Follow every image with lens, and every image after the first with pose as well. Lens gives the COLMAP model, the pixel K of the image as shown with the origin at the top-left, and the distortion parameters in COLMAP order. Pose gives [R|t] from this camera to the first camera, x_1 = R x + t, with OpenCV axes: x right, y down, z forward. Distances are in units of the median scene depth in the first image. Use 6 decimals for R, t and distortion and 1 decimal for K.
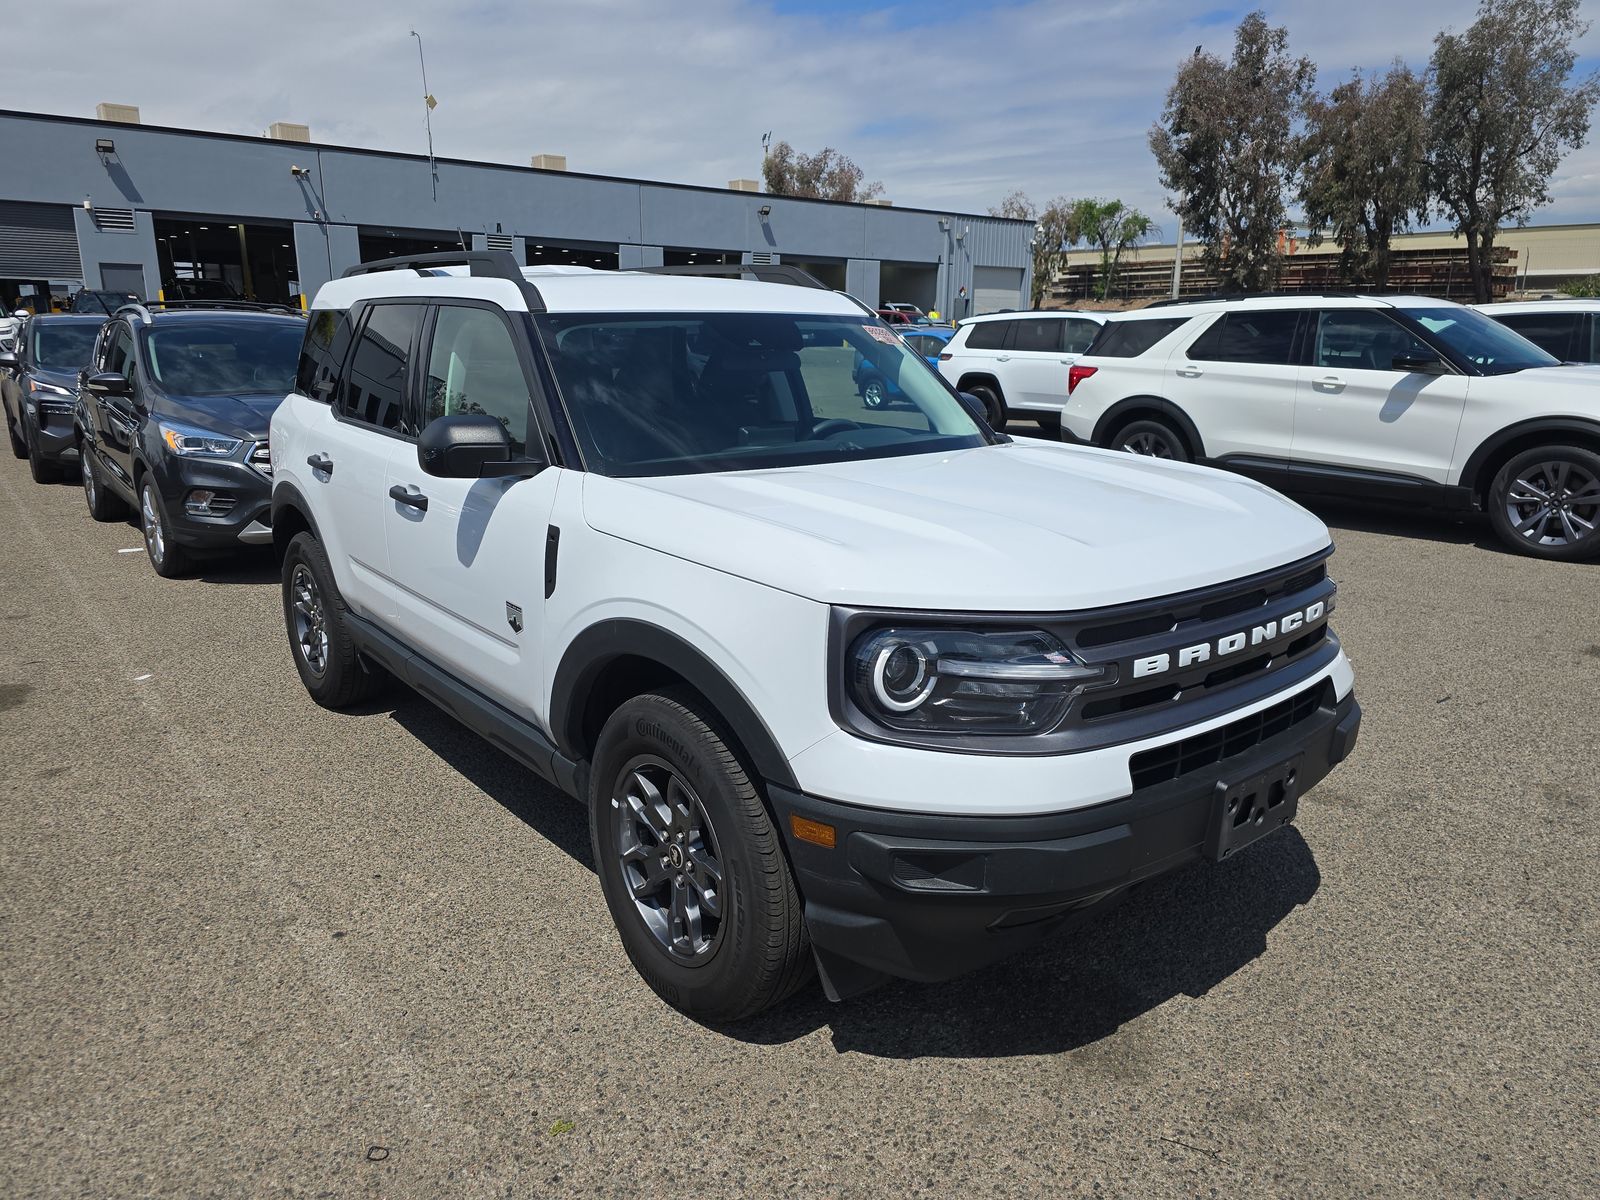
lens RADIAL K [[1081.6, 0, 805.6], [0, 1081.6, 620.8], [0, 0, 1]] dist [0.044710, -0.034894]
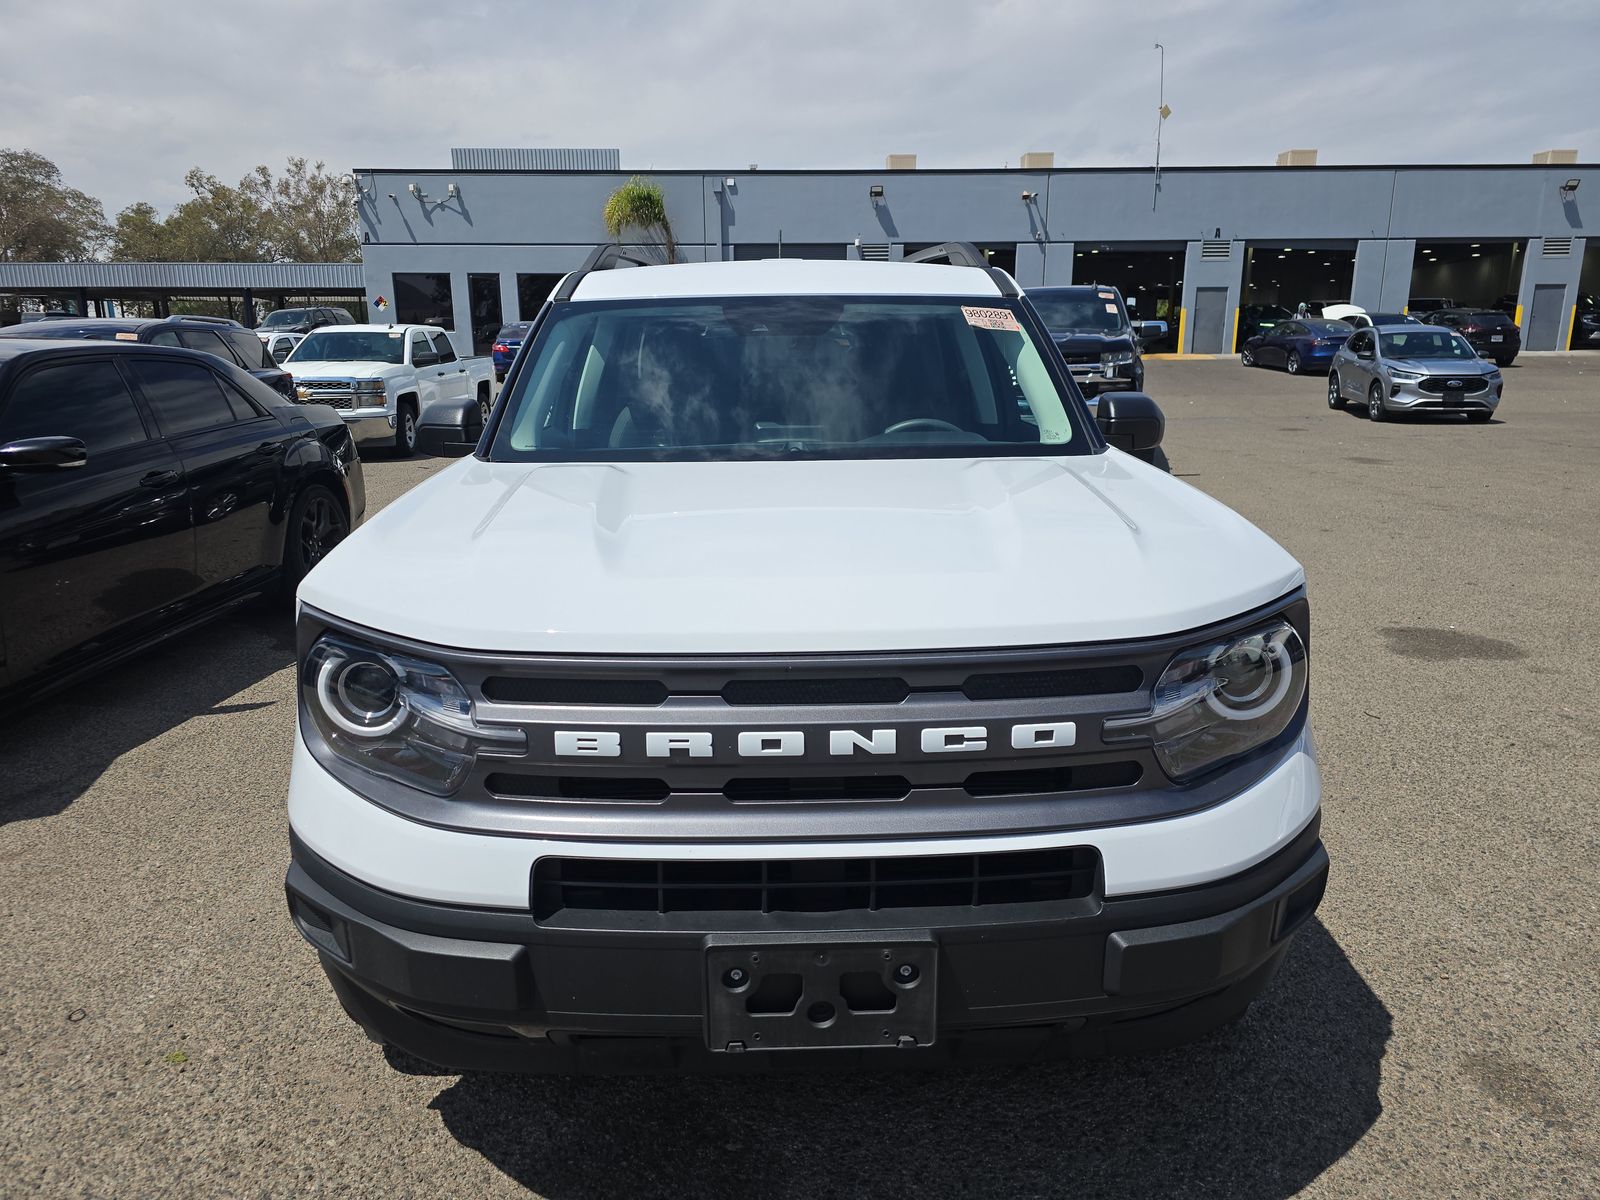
lens RADIAL K [[1081.6, 0, 805.6], [0, 1081.6, 620.8], [0, 0, 1]] dist [0.044710, -0.034894]
pose [[0.788846, 0.139607, -0.598525, 0.067683], [-0.146190, 0.988530, 0.037900, -0.007104], [0.596951, 0.057601, 0.800207, 0.039315]]
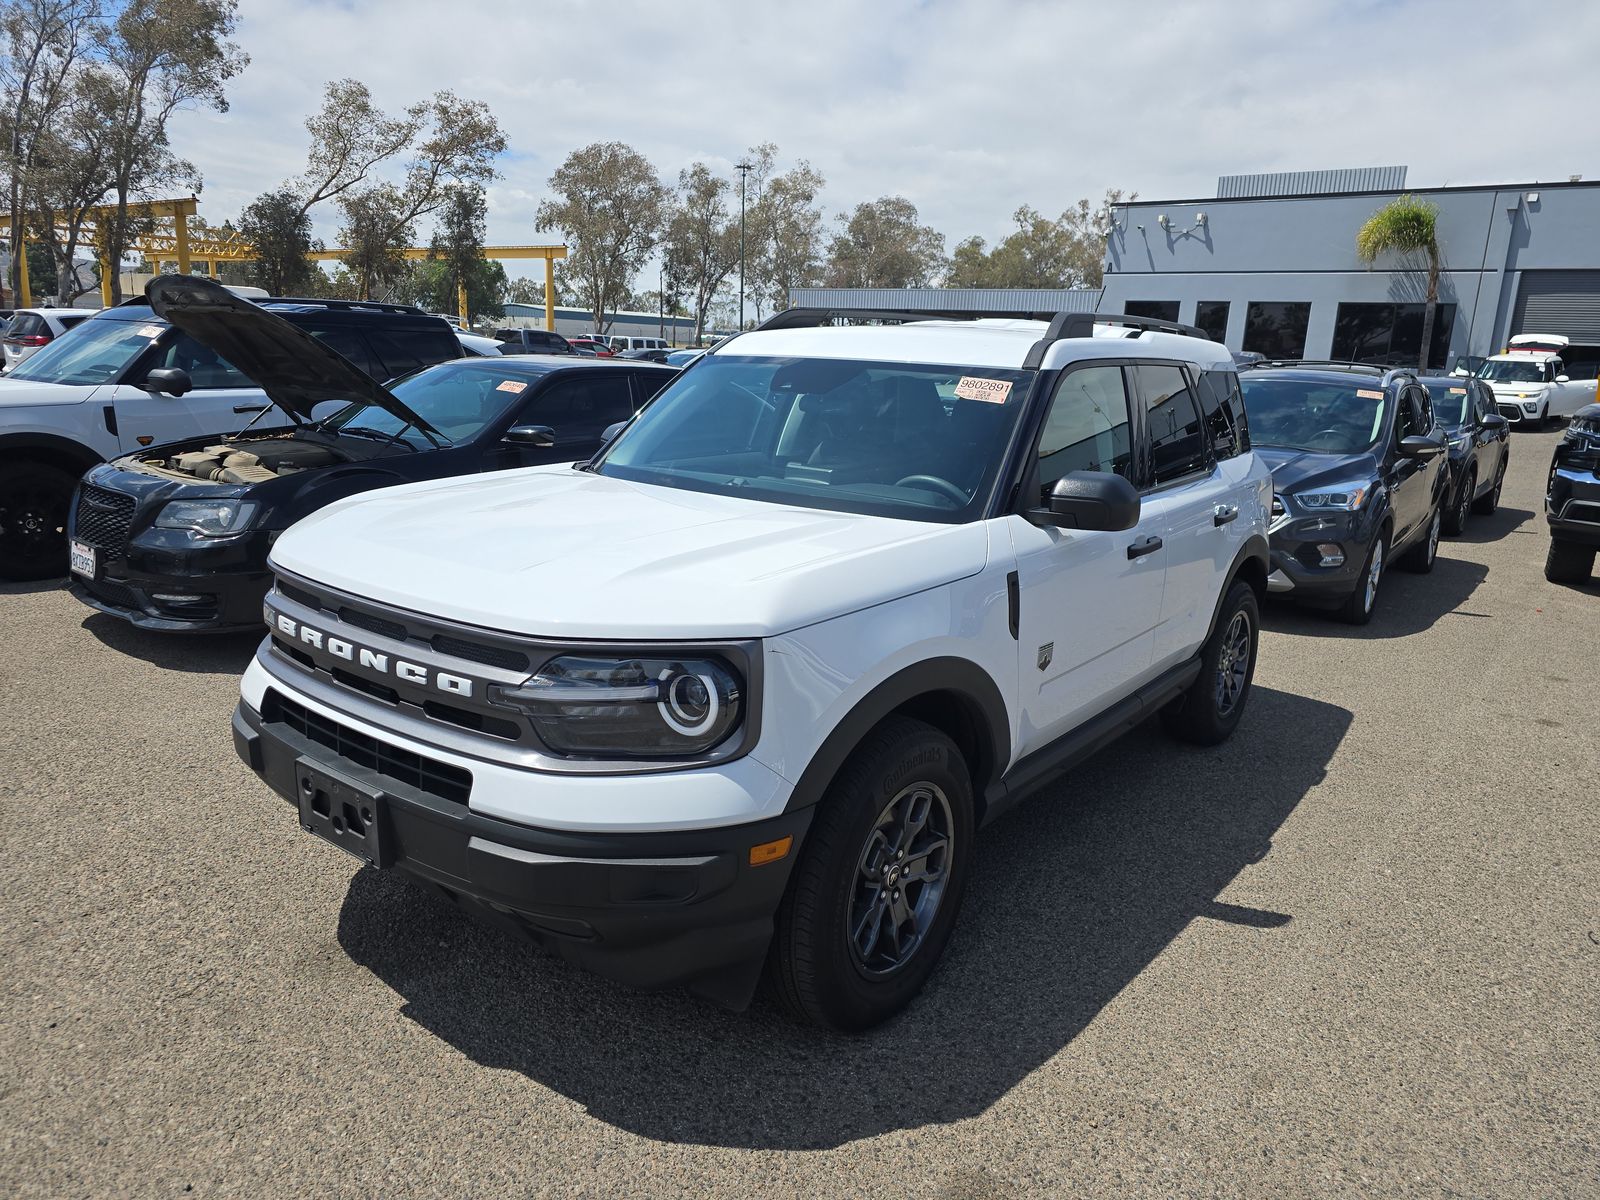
lens RADIAL K [[1076.8, 0, 804.5], [0, 1076.8, 628.5], [0, 0, 1]] dist [0.086832, -0.080036]
pose [[0.220373, 0.245772, -0.943945, 0.127718], [-0.295779, 0.939009, 0.175435, -0.027427], [0.929489, 0.240538, 0.279626, 0.094491]]
